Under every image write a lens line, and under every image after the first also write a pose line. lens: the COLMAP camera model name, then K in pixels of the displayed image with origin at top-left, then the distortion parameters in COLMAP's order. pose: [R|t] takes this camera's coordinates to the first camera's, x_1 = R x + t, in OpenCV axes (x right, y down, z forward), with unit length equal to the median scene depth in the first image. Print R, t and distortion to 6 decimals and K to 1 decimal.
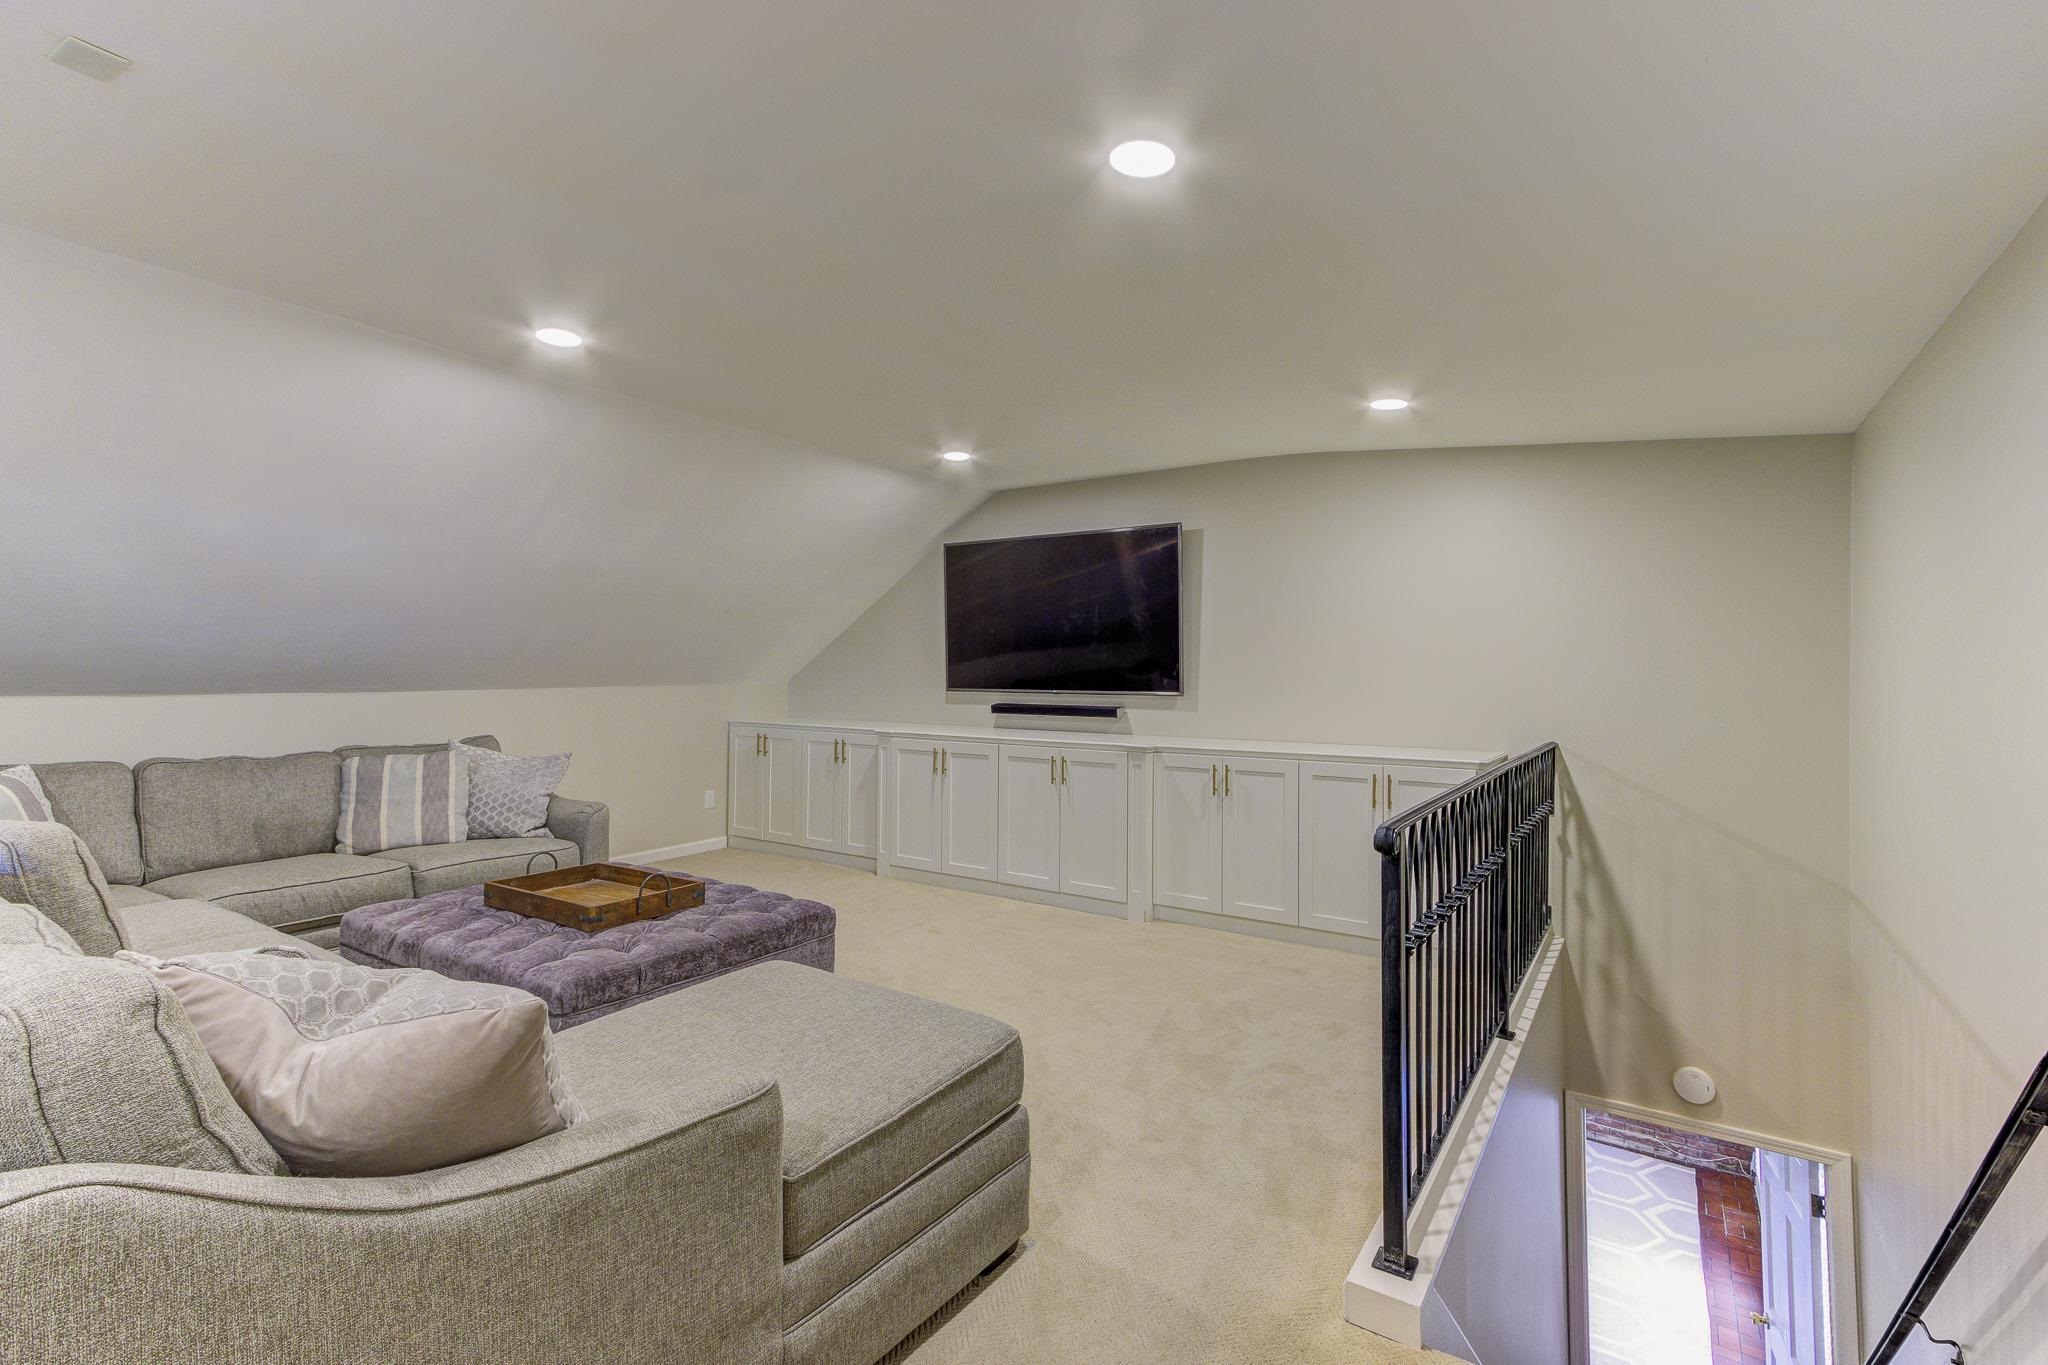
lens RADIAL K [[953.9, 0, 1025.2], [0, 953.9, 667.9], [0, 0, 1]] dist [0.026278, -0.000378]
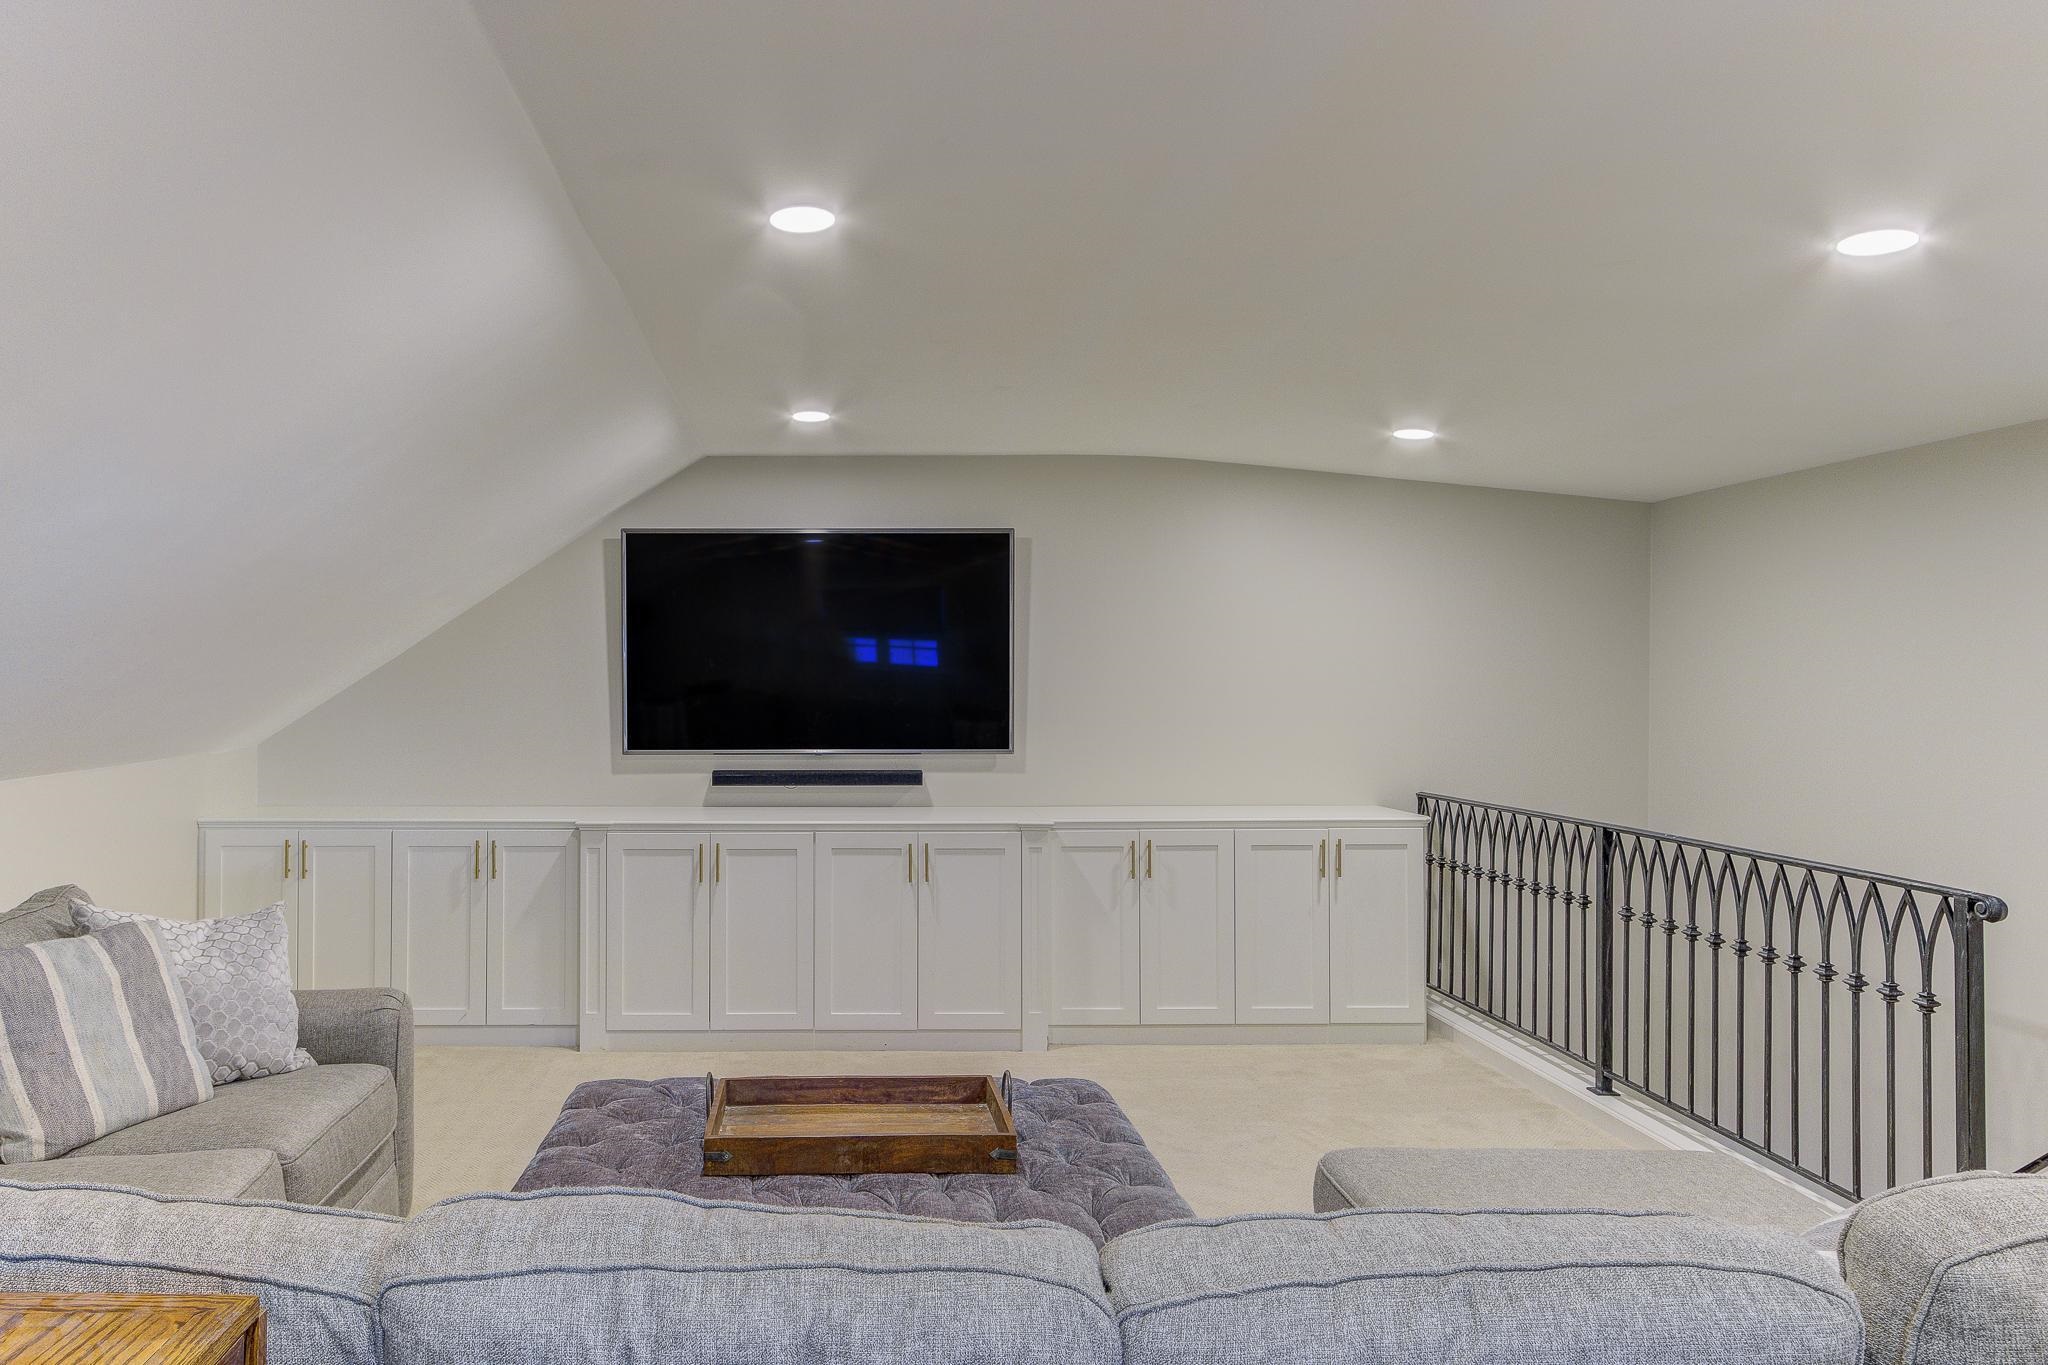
lens RADIAL K [[1320.4, 0, 1023.3], [0, 1320.4, 688.4], [0, 0, 1]] dist [0.029308, -0.001192]
pose [[0.834027, -0.007544, 0.551672, -0.439530], [0.007093, 0.999970, 0.002952, -0.027348], [-0.551677, 0.001451, 0.834056, 0.112225]]
